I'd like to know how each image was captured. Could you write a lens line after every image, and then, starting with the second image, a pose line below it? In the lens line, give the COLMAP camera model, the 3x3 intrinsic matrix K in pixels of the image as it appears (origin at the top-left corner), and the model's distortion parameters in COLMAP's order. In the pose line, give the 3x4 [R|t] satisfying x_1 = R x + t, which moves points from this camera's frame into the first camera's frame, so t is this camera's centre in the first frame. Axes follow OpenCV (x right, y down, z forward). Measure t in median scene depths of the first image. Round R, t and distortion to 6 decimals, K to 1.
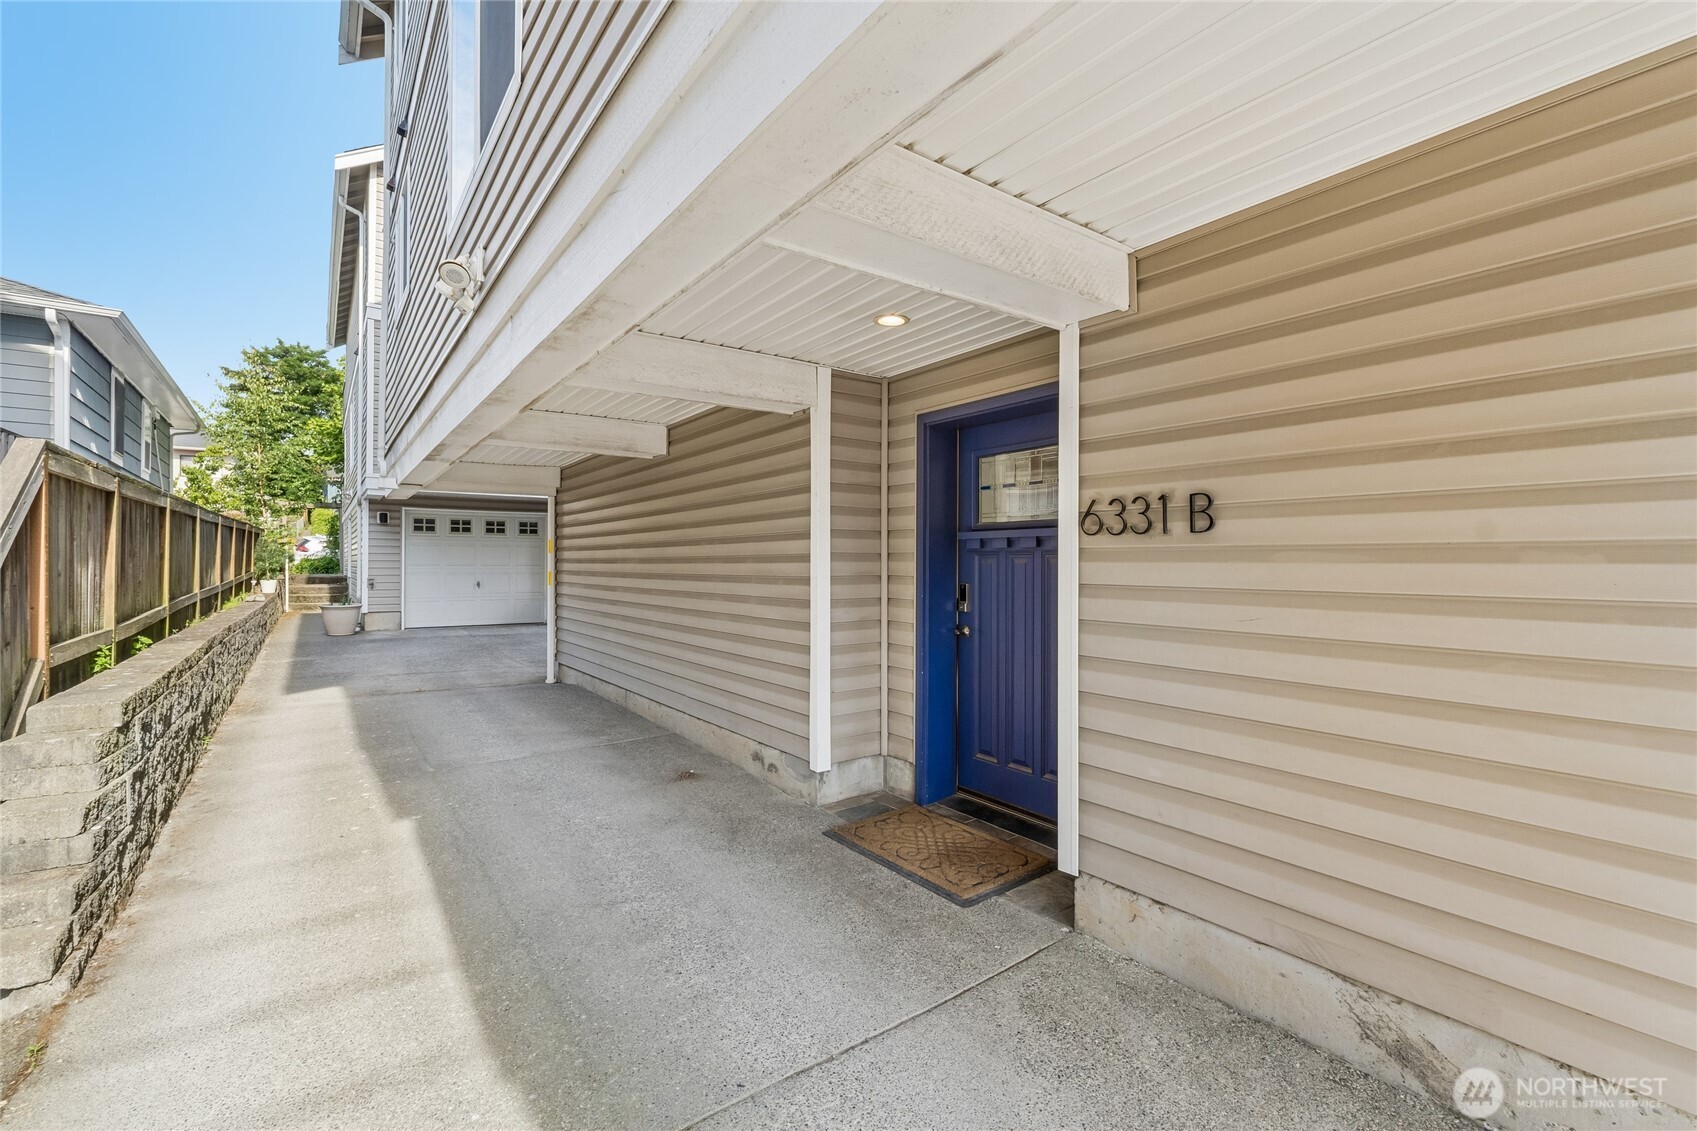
lens RADIAL K [[755.1, 0, 848.5], [0, 755.1, 565.5], [0, 0, 1]] dist [-0.002164, -0.000359]
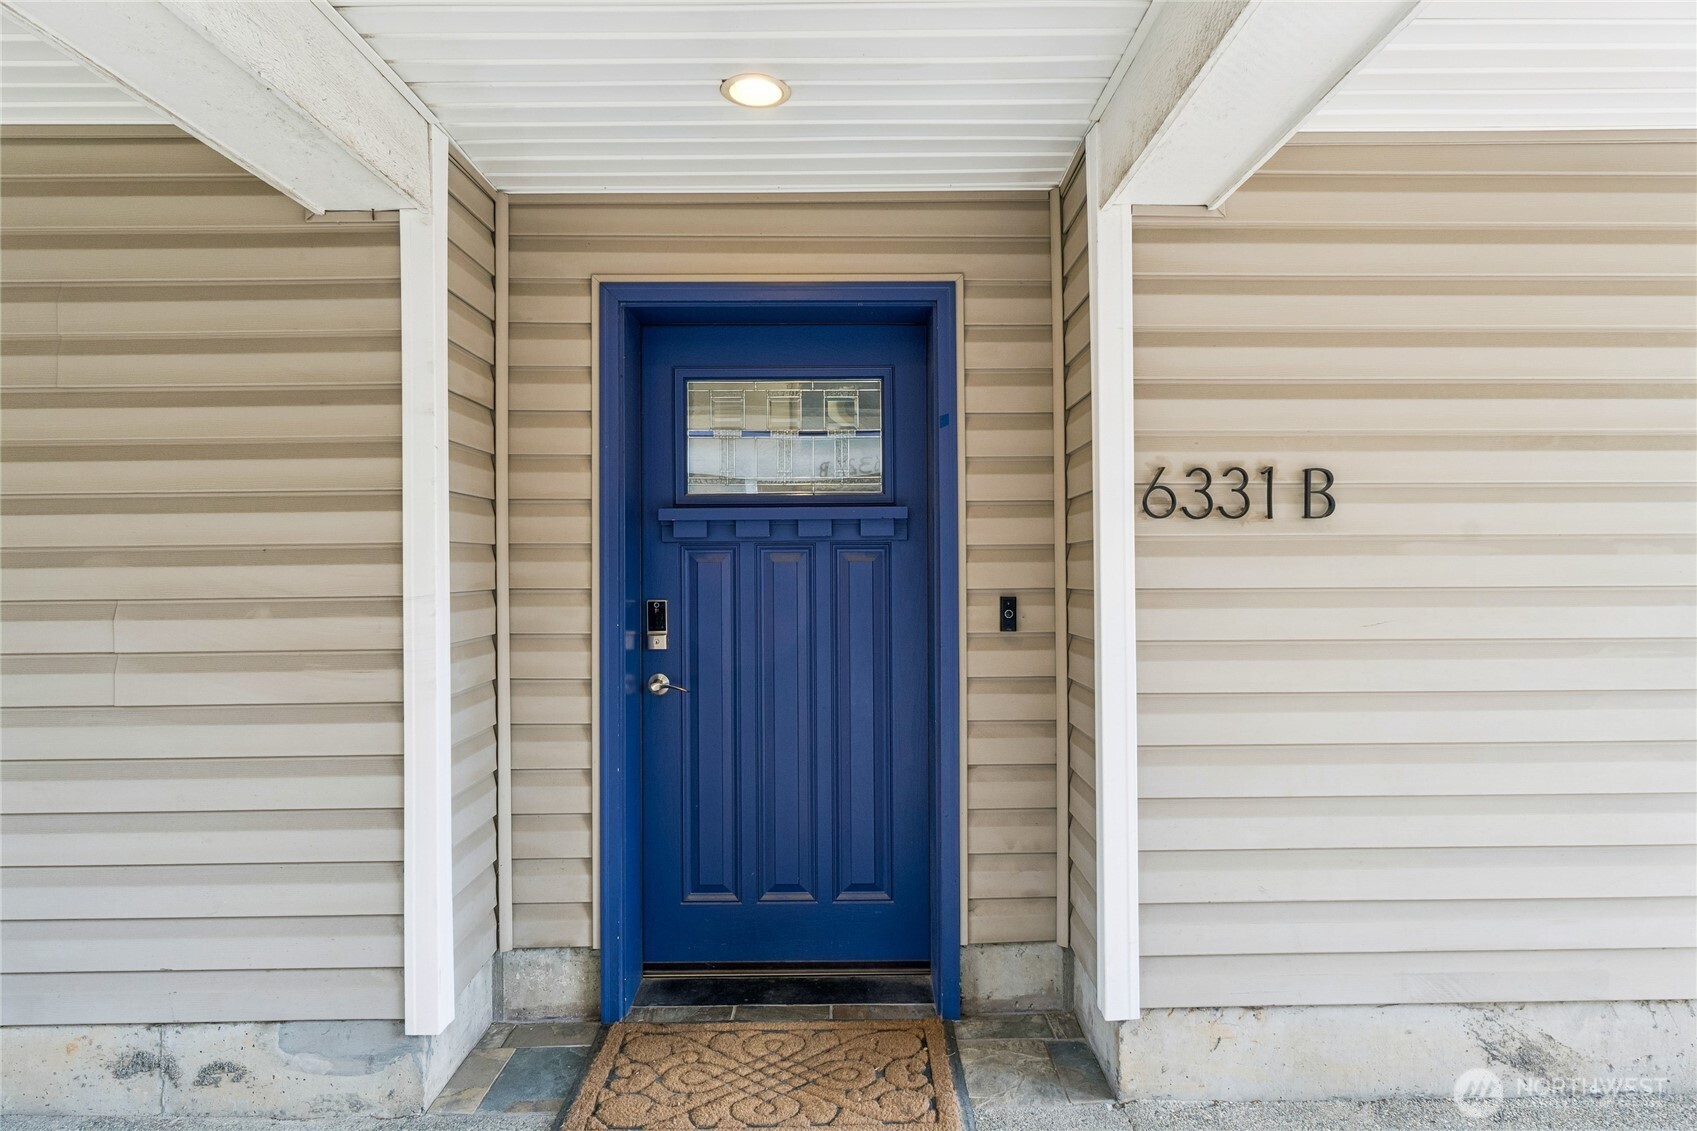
lens RADIAL K [[1004.3, 0, 848.5], [0, 1004.3, 565.5], [0, 0, 1]] dist [-0.002223, -0.000496]
pose [[0.565729, -0.003876, 0.824582, -0.386396], [0.010786, 0.999938, -0.002701, 0.001983], [-0.824521, 0.010422, 0.565736, 0.459013]]
